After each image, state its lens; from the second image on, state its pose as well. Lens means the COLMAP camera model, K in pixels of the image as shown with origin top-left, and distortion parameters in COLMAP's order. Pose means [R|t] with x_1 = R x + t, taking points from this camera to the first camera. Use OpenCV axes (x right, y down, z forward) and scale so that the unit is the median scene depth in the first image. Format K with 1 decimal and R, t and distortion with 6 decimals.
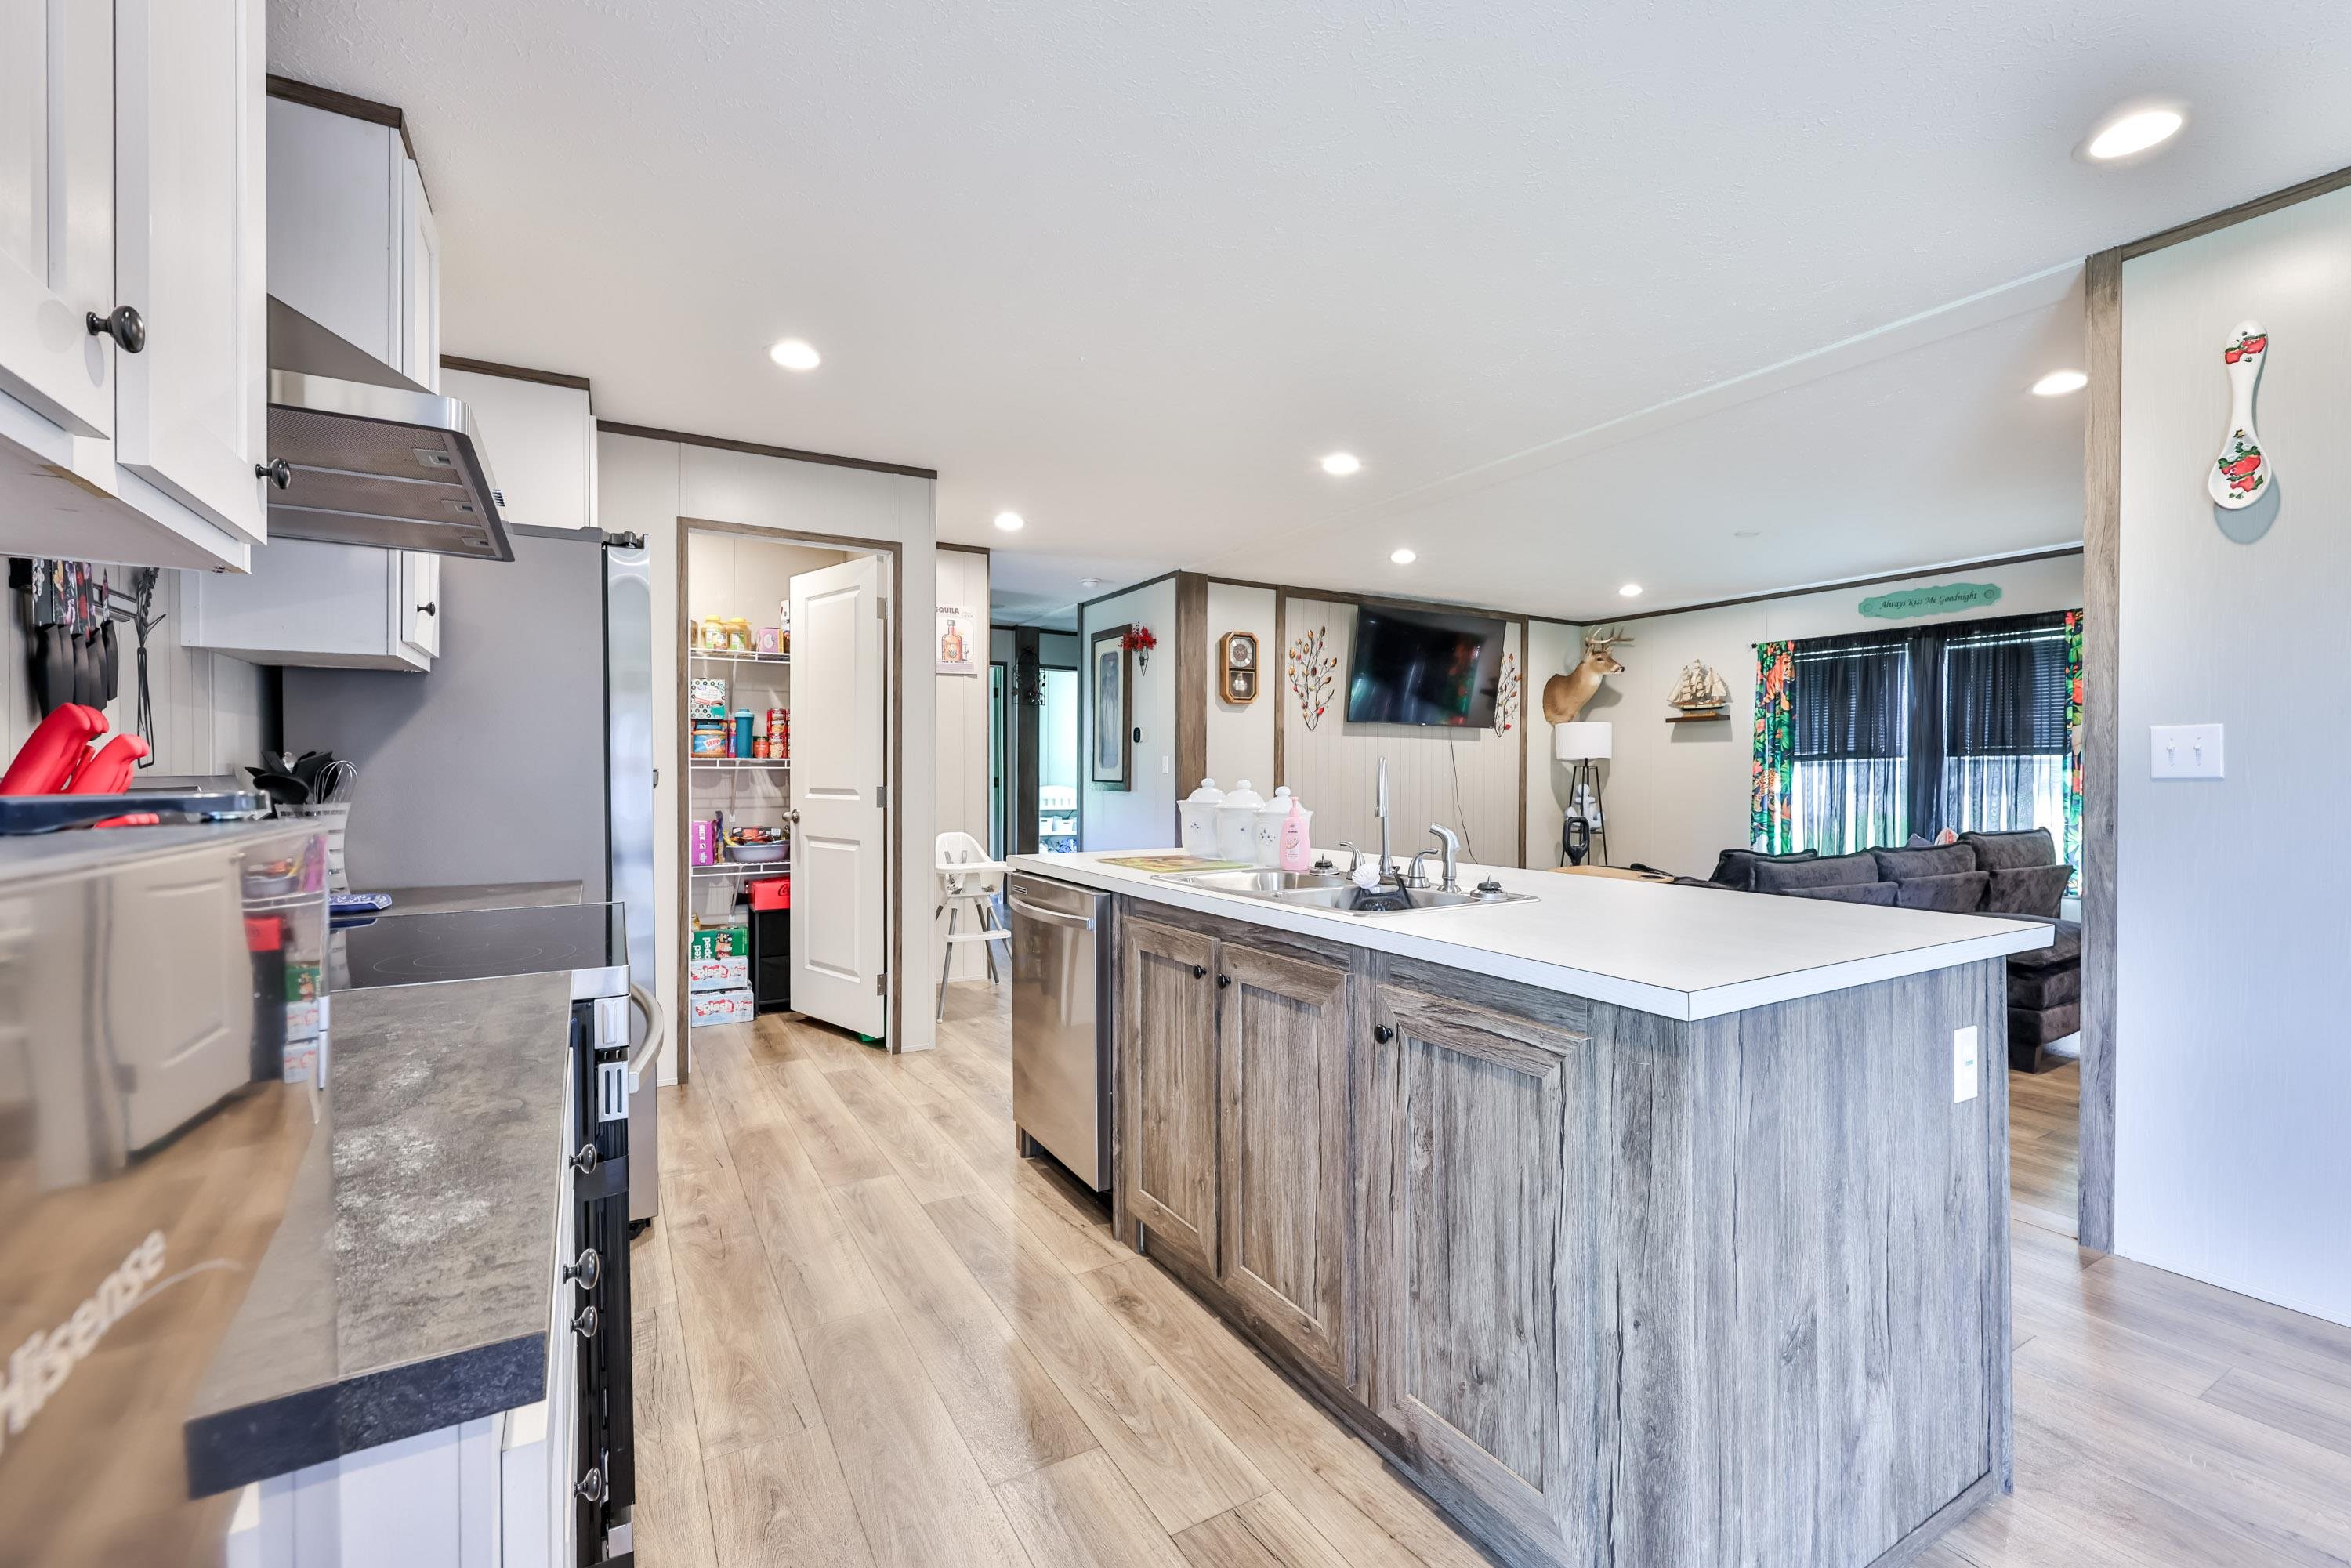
lens RADIAL K [[992.5, 0, 1170.2], [0, 992.5, 774.0], [0, 0, 1]] dist [-0.001943, 0.000471]
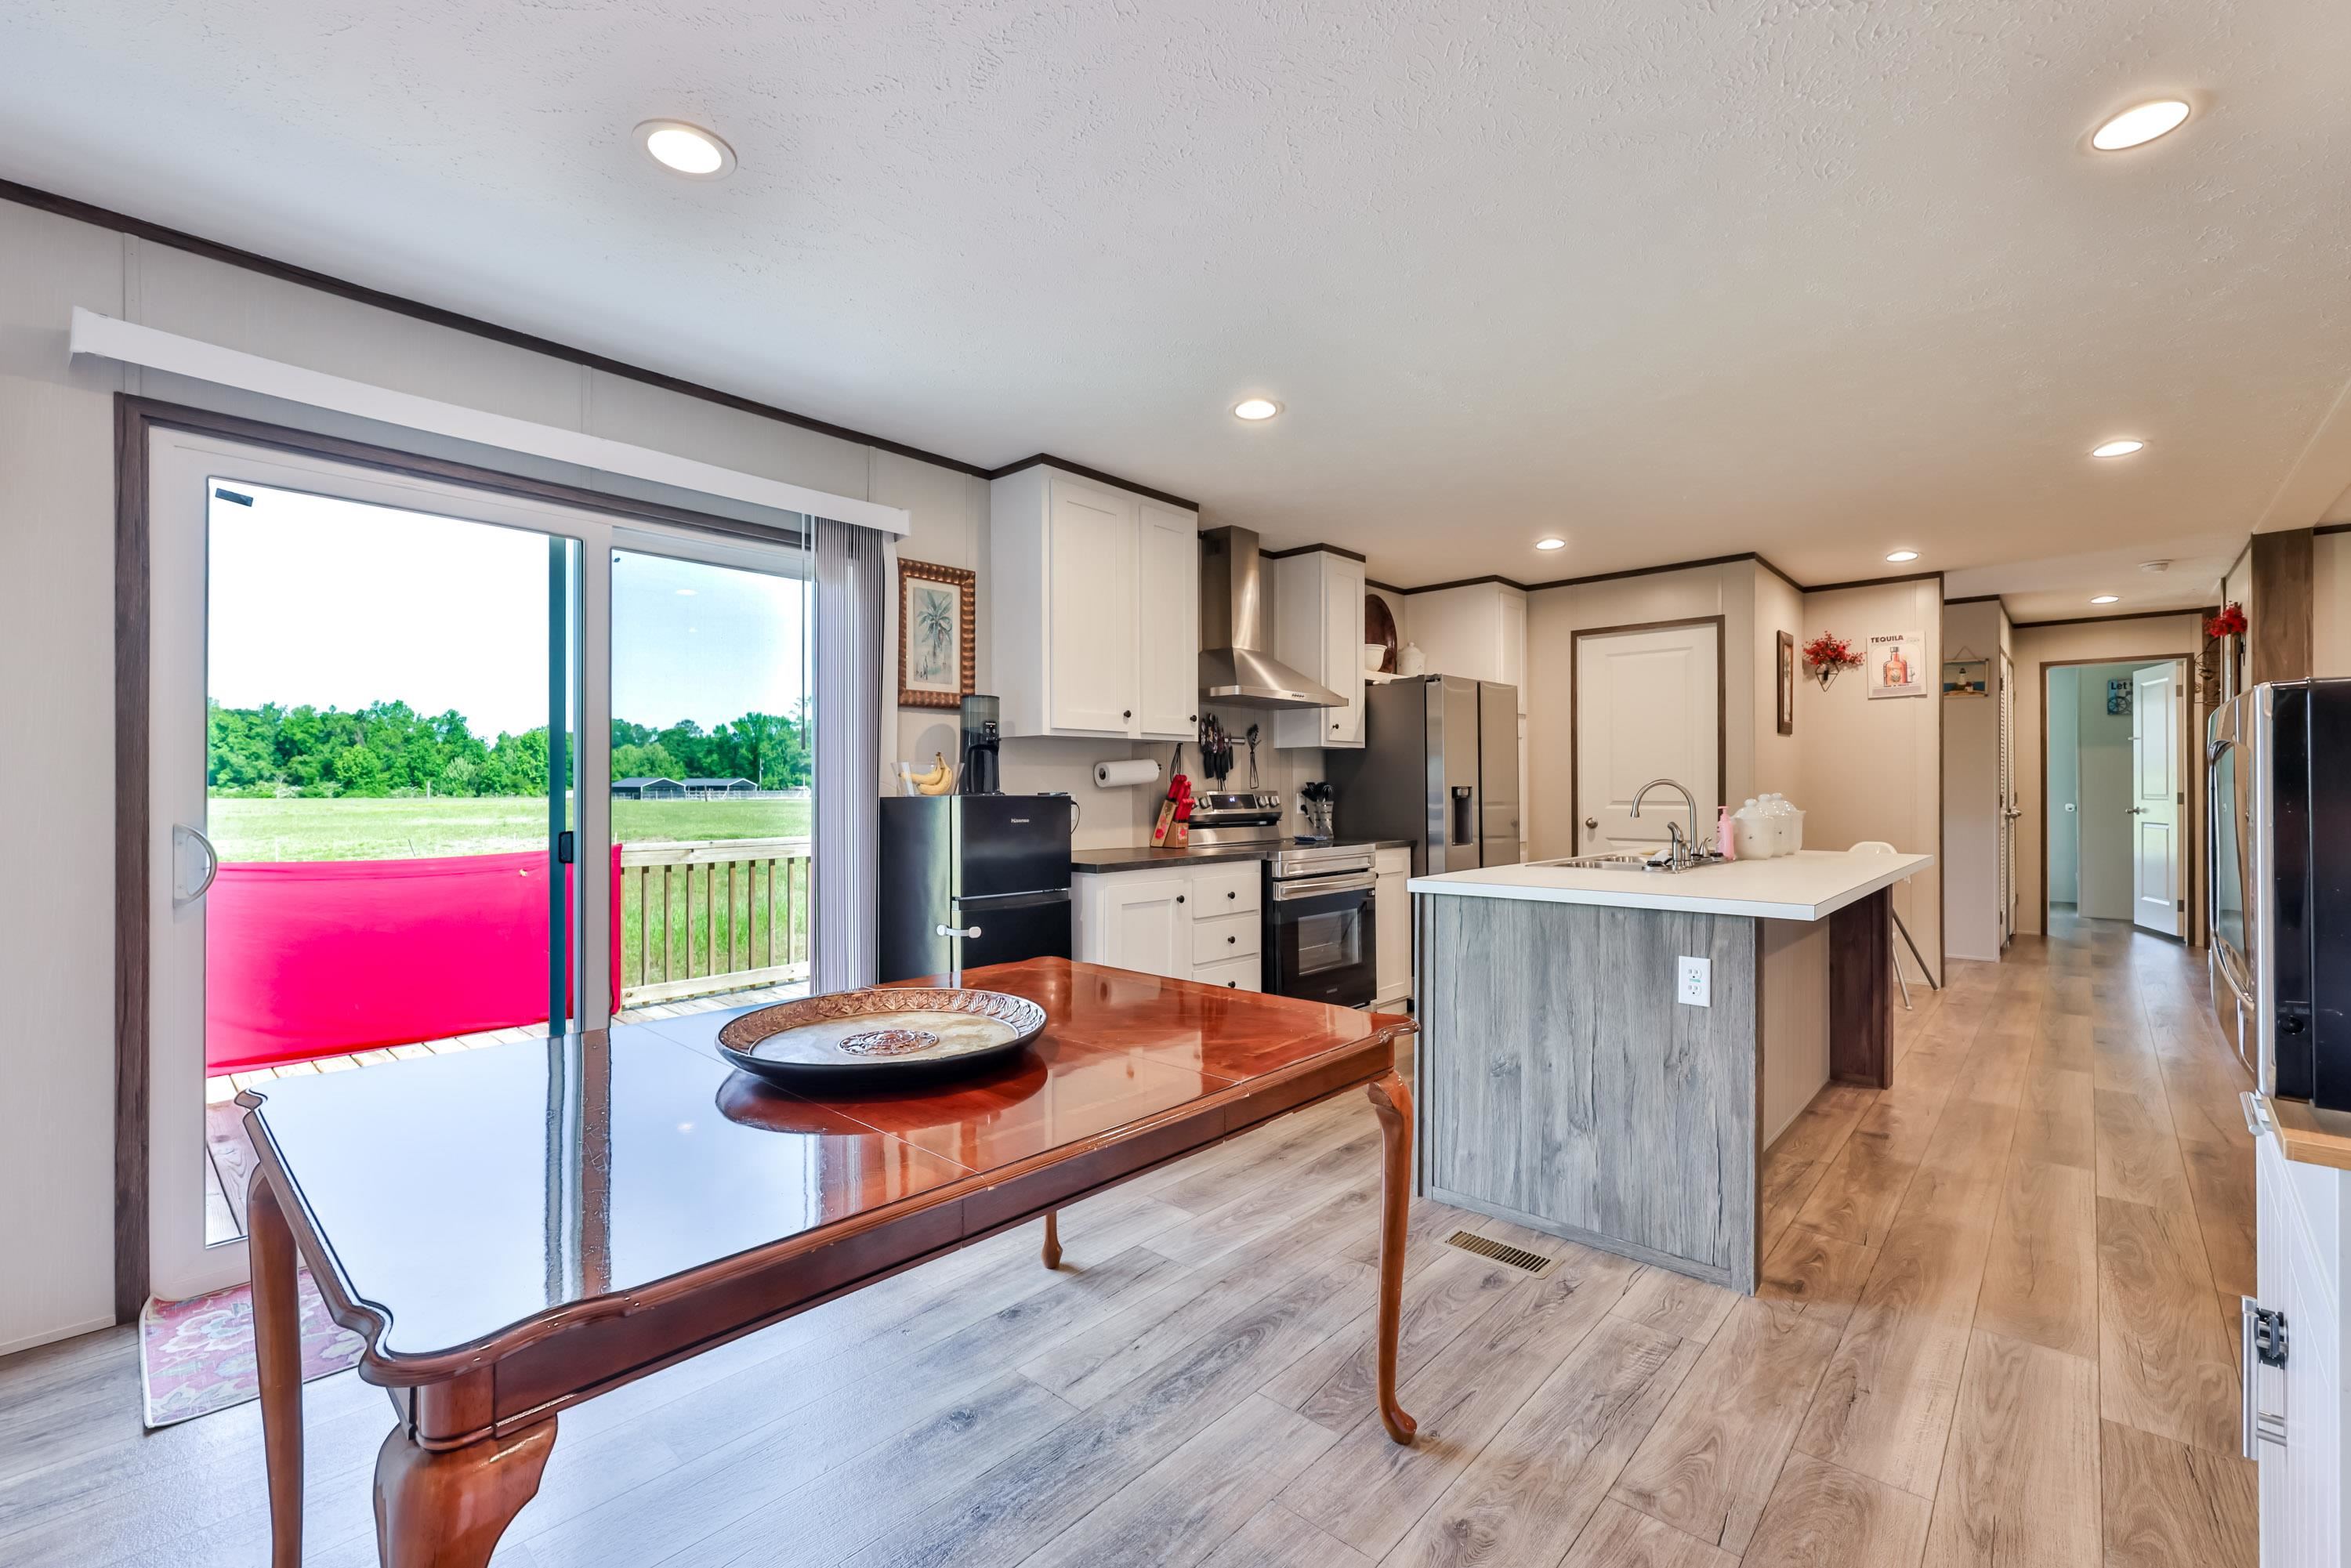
lens RADIAL K [[992.5, 0, 1209.8], [0, 992.5, 786.5], [0, 0, 1]] dist [-0.001943, 0.000471]
pose [[0.313444, -0.006400, -0.949585, 0.850512], [0.001554, 0.999979, -0.006227, 0.003404], [0.949606, 0.000476, 0.313447, -0.071650]]
